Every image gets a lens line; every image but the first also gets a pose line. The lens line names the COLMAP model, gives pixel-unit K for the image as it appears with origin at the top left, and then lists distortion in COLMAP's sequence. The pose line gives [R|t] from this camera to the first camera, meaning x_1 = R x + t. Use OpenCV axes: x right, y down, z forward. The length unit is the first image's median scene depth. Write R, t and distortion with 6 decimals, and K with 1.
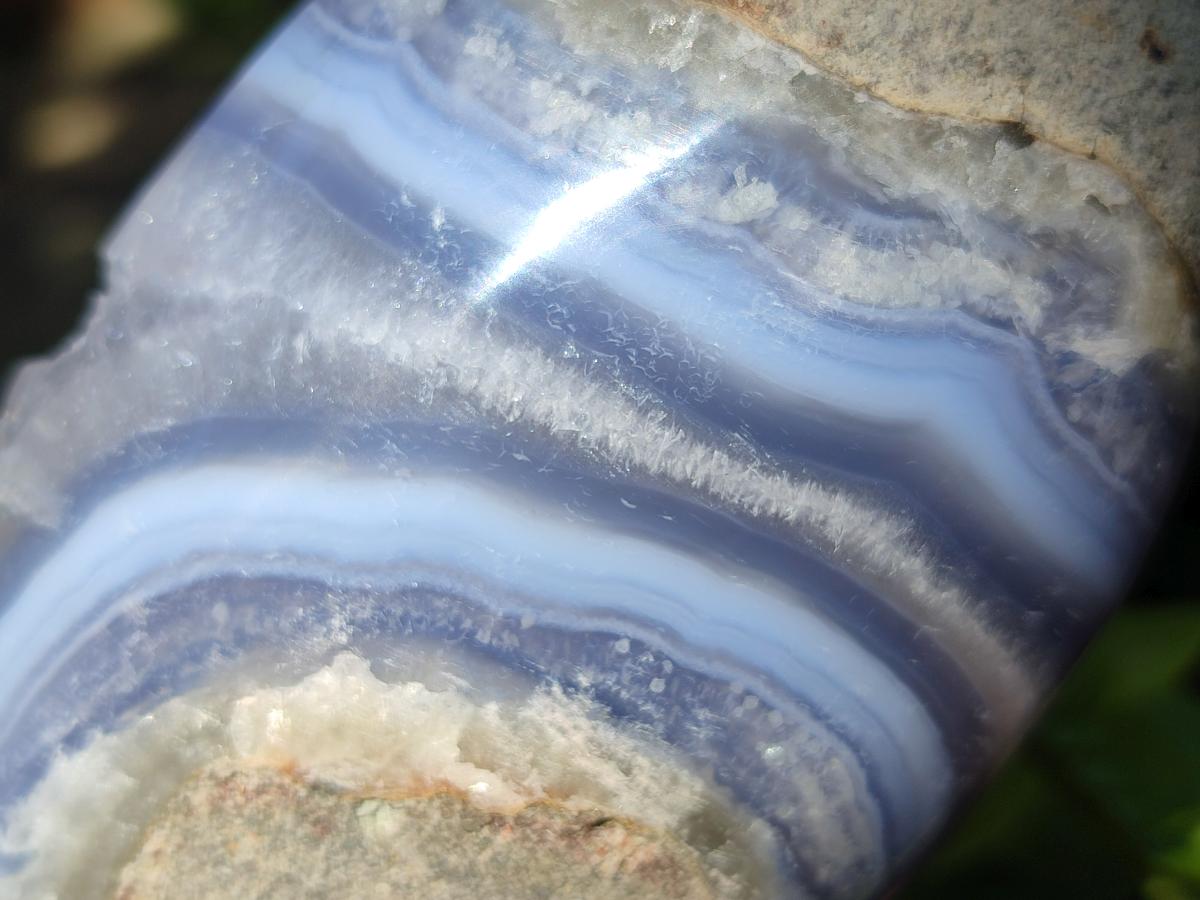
lens RADIAL K [[1764.9, 0, 600.0], [0, 1764.9, 450.0], [0, 0, 1]] dist [0.326033, -2.189376]
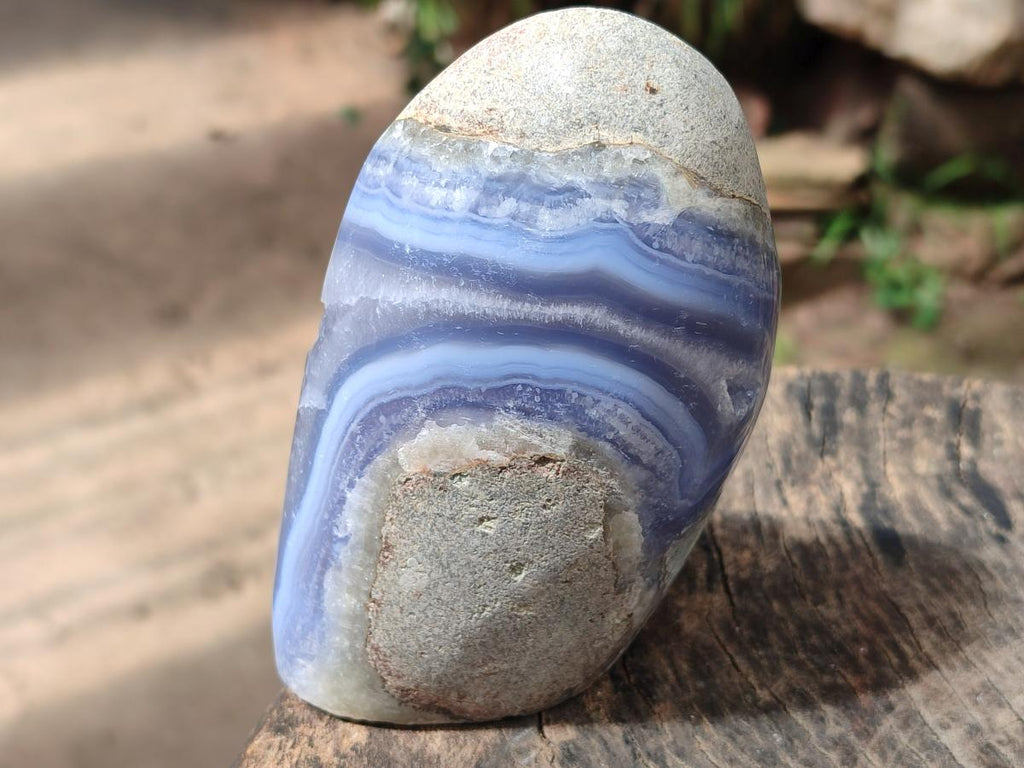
lens RADIAL K [[1506.1, 0, 512.0], [0, 1506.1, 384.0], [0, 0, 1]] dist [0.326033, -2.189376]
pose [[0.903760, -0.279997, -0.323758, 0.701932], [0.276213, 0.959308, -0.058602, 0.228879], [0.326992, -0.036464, 0.944323, -1.038390]]
